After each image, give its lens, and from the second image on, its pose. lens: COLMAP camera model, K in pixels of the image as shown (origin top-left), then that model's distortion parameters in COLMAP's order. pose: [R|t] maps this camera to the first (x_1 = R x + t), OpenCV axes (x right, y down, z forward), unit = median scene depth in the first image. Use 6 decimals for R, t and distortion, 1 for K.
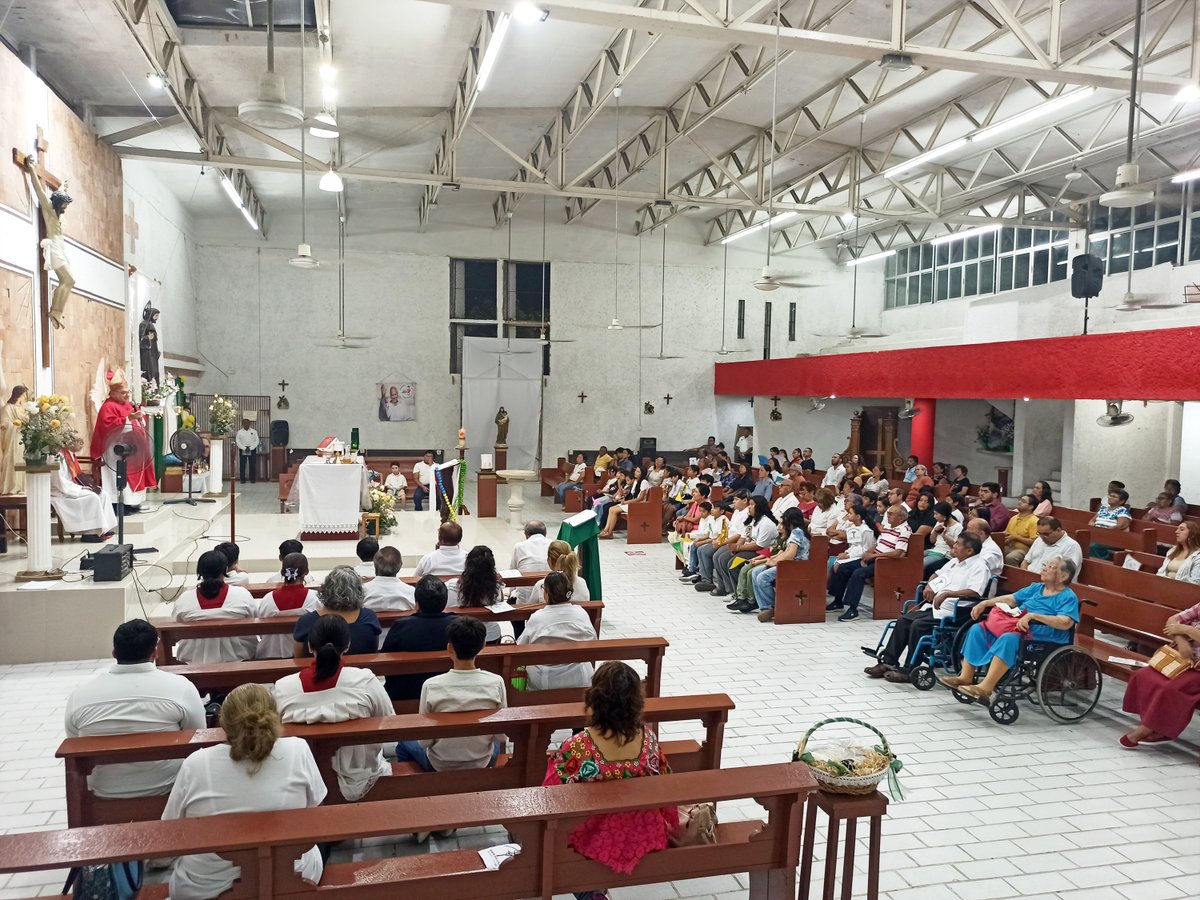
lens RADIAL K [[897.9, 0, 594.7], [0, 897.9, 447.5], [0, 0, 1]] dist [0.056708, -0.061164]
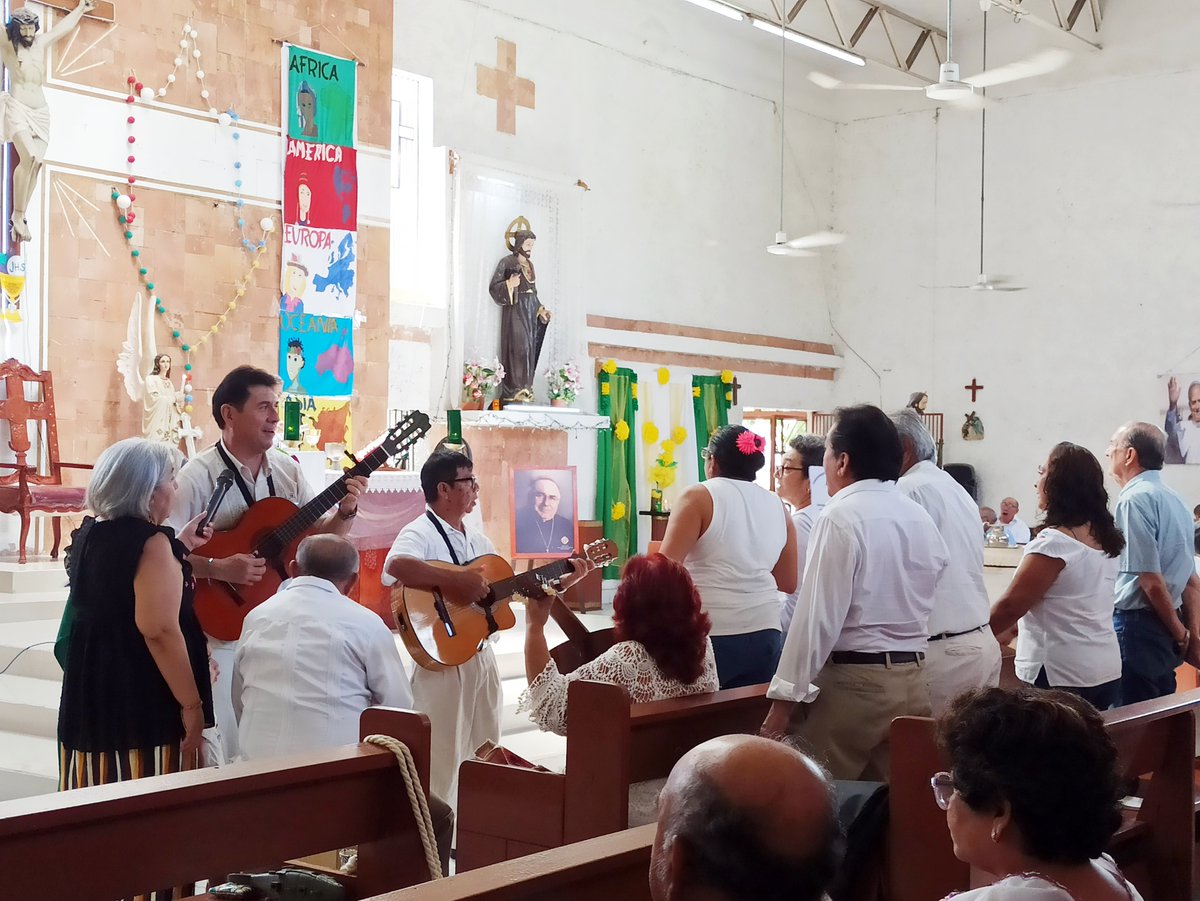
lens RADIAL K [[1788.2, 0, 599.2], [0, 1788.2, 434.1], [0, 0, 1]] dist [0.042625, 0.040600]
pose [[0.623757, -0.024647, -0.781230, 0.263521], [-0.045673, 0.996645, -0.067910, 0.026633], [0.780283, 0.078040, 0.620538, 0.278577]]
